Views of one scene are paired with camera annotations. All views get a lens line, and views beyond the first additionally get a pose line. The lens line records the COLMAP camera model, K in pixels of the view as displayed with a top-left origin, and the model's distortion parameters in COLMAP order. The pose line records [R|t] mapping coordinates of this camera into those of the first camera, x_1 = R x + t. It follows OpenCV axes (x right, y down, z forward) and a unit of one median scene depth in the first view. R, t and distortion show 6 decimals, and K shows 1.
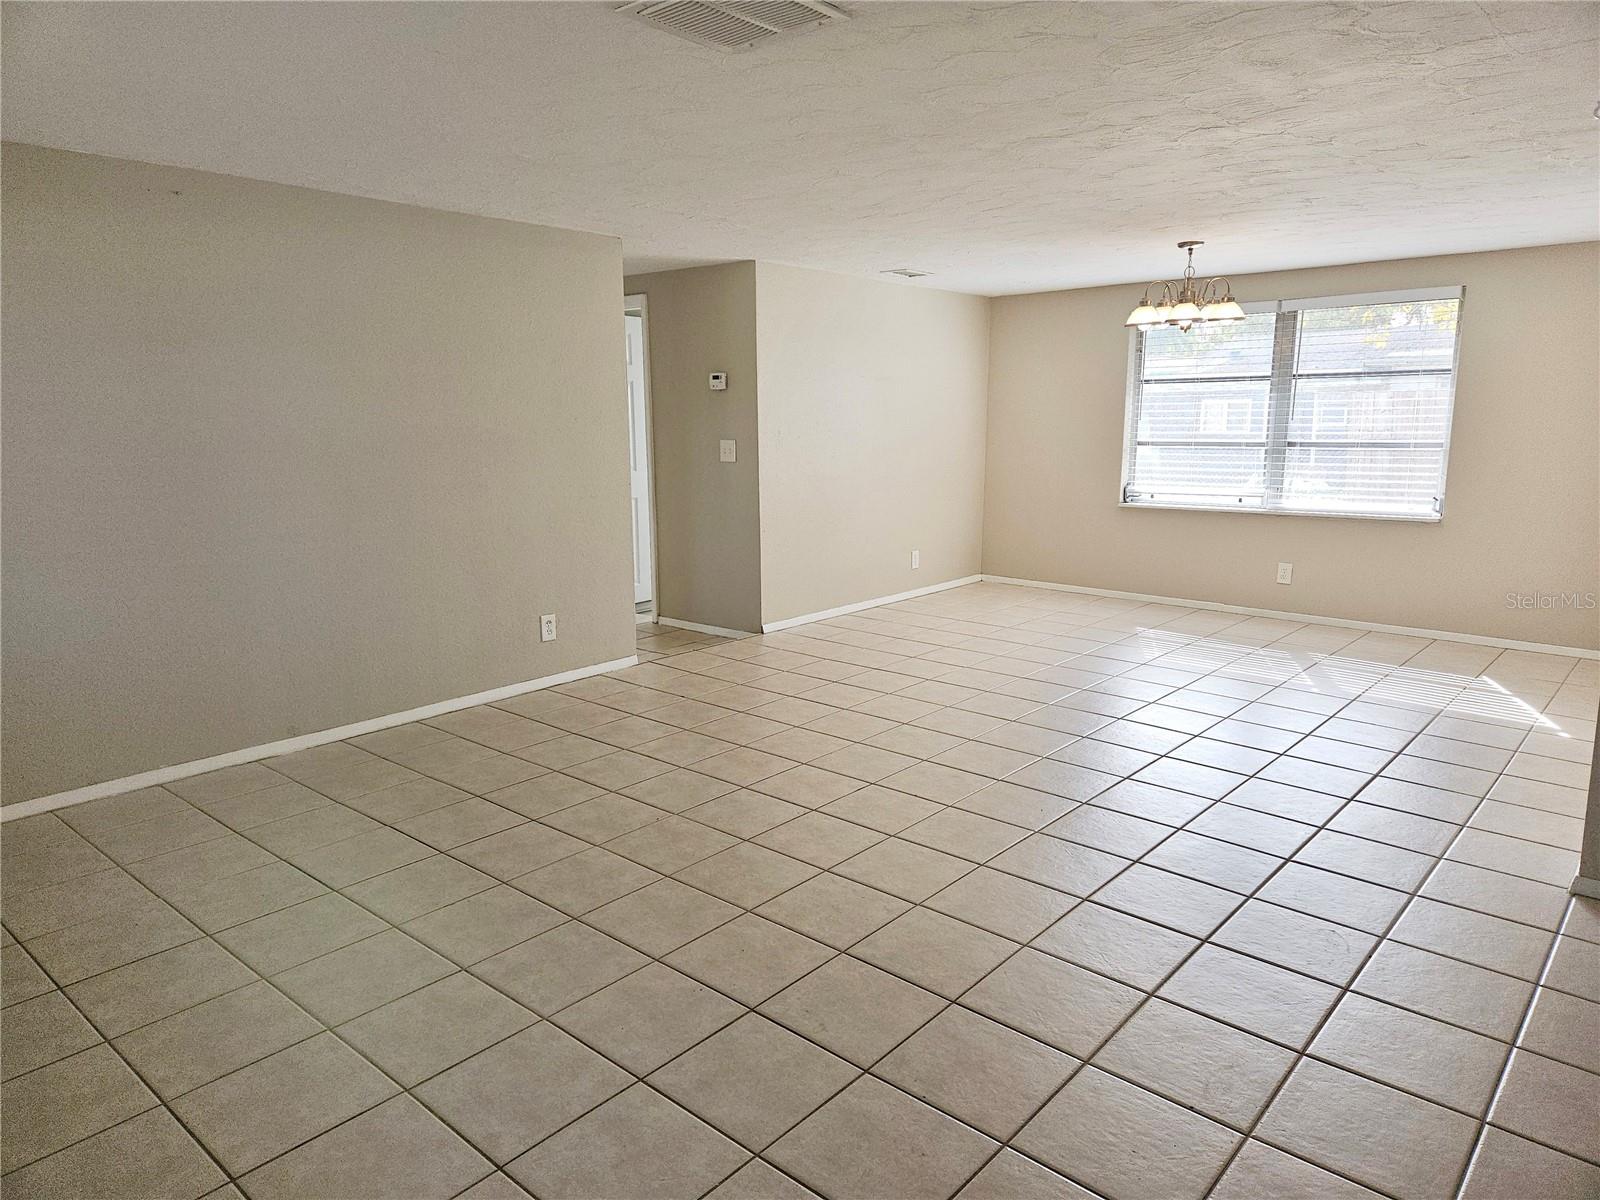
lens RADIAL K [[1056.2, 0, 803.2], [0, 1056.2, 608.8], [0, 0, 1]] dist [0.083197, -0.076538]
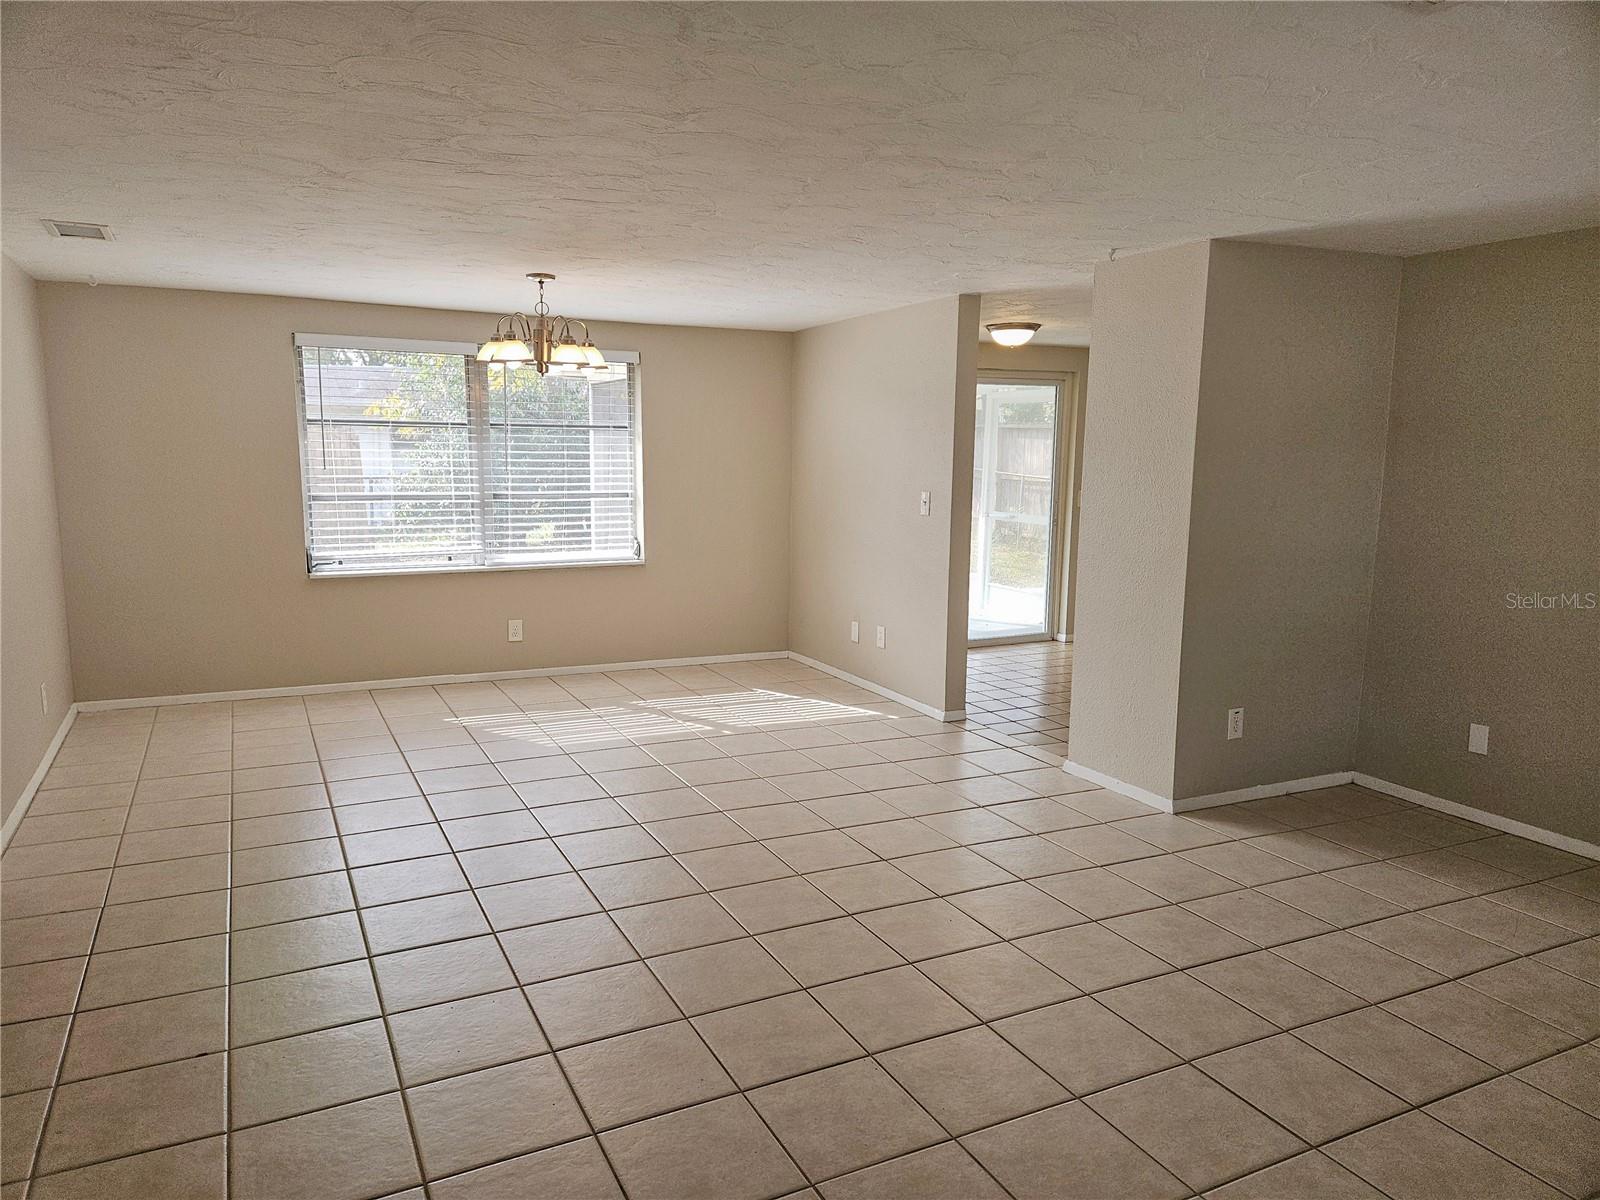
lens RADIAL K [[1056.2, 0, 803.2], [0, 1056.2, 608.8], [0, 0, 1]] dist [0.083197, -0.076538]
pose [[0.374372, -0.126840, 0.918563, -0.316009], [0.160153, 0.984558, 0.070680, -0.077133], [-0.913344, 0.120650, 0.388905, 0.389603]]
